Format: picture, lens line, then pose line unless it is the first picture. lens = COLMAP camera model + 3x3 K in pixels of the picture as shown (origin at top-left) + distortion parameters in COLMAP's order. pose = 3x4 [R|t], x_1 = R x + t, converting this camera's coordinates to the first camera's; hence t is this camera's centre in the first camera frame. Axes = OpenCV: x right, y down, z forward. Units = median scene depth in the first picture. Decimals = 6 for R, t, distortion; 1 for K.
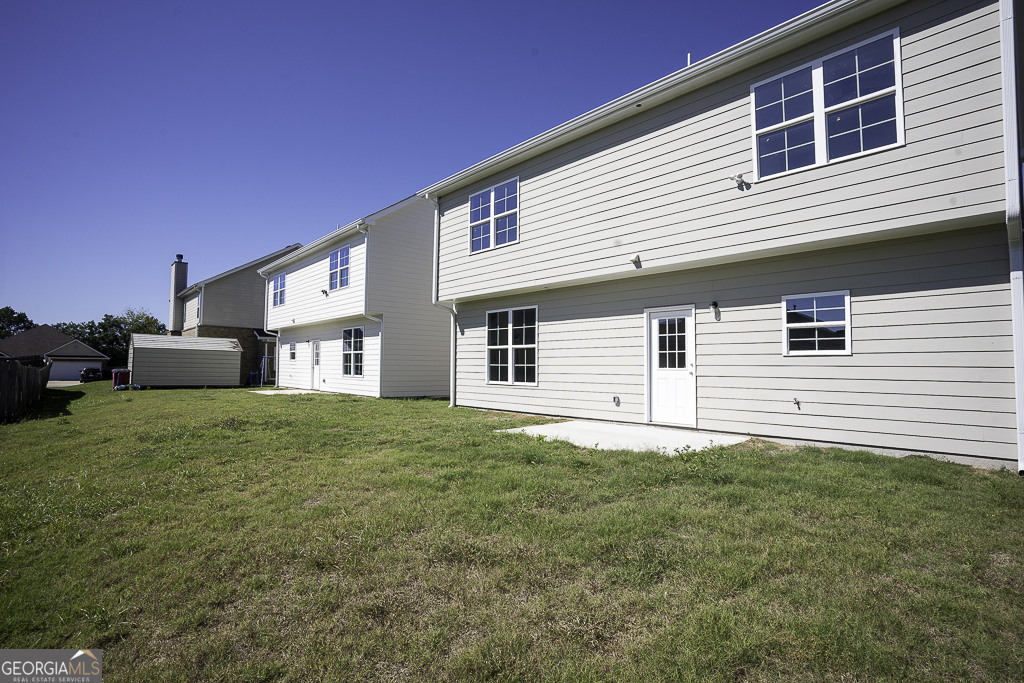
lens RADIAL K [[470.2, 0, 512.0], [0, 470.2, 341.5], [0, 0, 1]] dist [-0.043823, 0.000377]
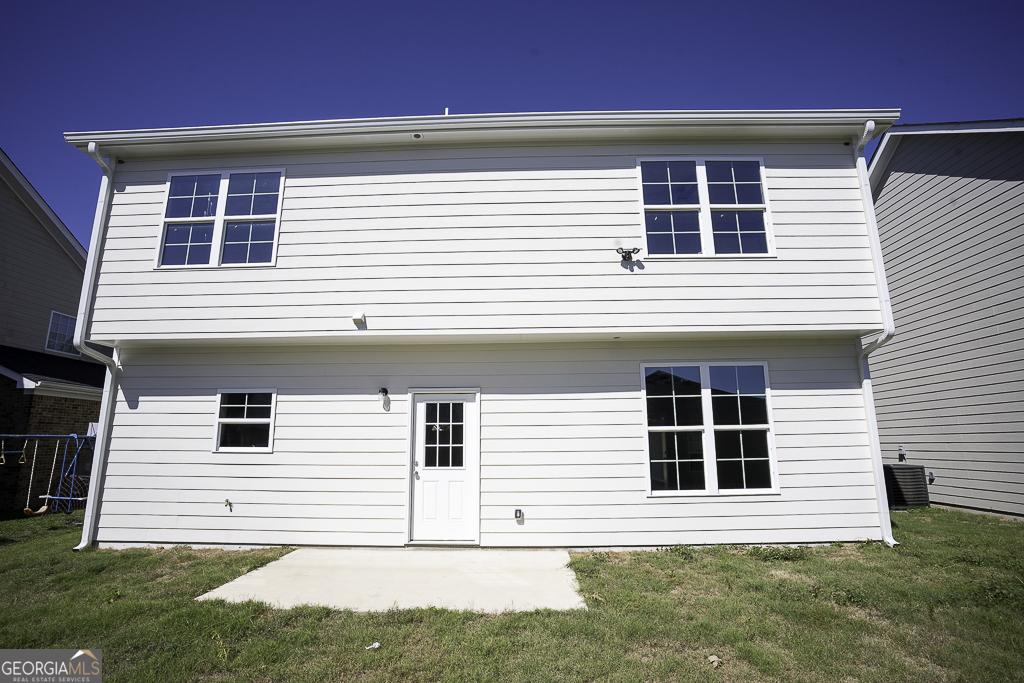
lens RADIAL K [[562.1, 0, 512.0], [0, 562.1, 341.5], [0, 0, 1]] dist [-0.054127, 0.000778]
pose [[0.720237, 0.137608, 0.679944, -0.247292], [-0.023748, 0.984445, -0.174078, 0.011623], [-0.693322, 0.109230, 0.712302, 0.250520]]
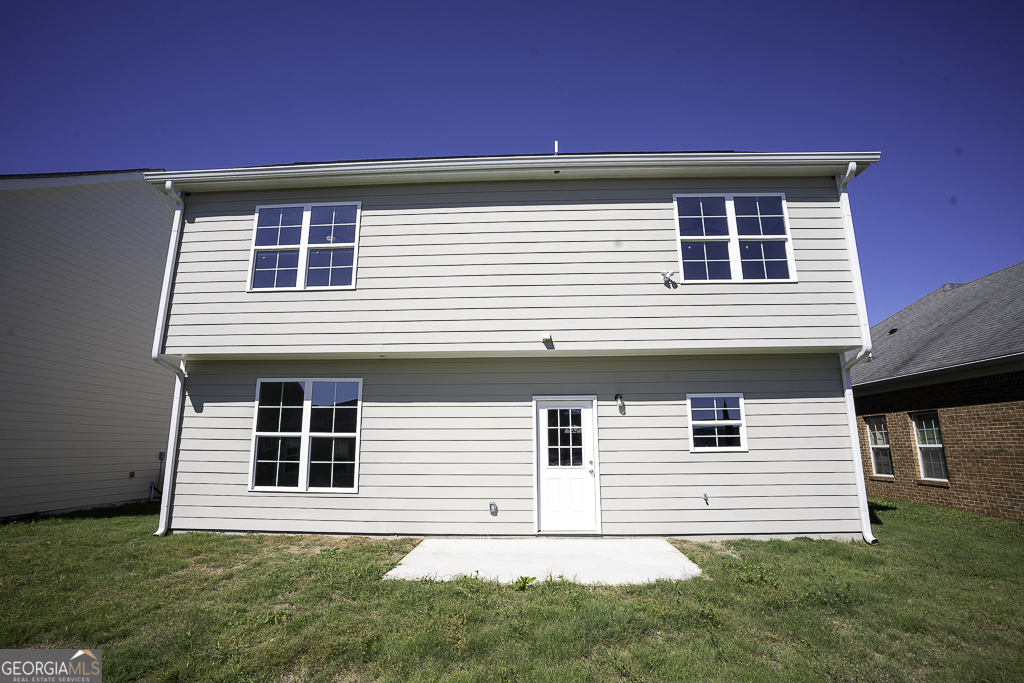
lens RADIAL K [[493.1, 0, 488.7], [0, 493.1, 360.0], [0, 0, 1]] dist [-0.054220, -0.000075]
pose [[0.732278, 0.135543, 0.667380, -0.312194], [-0.031695, 0.985714, -0.165419, 0.014261], [-0.680268, 0.099980, 0.726113, 0.316965]]
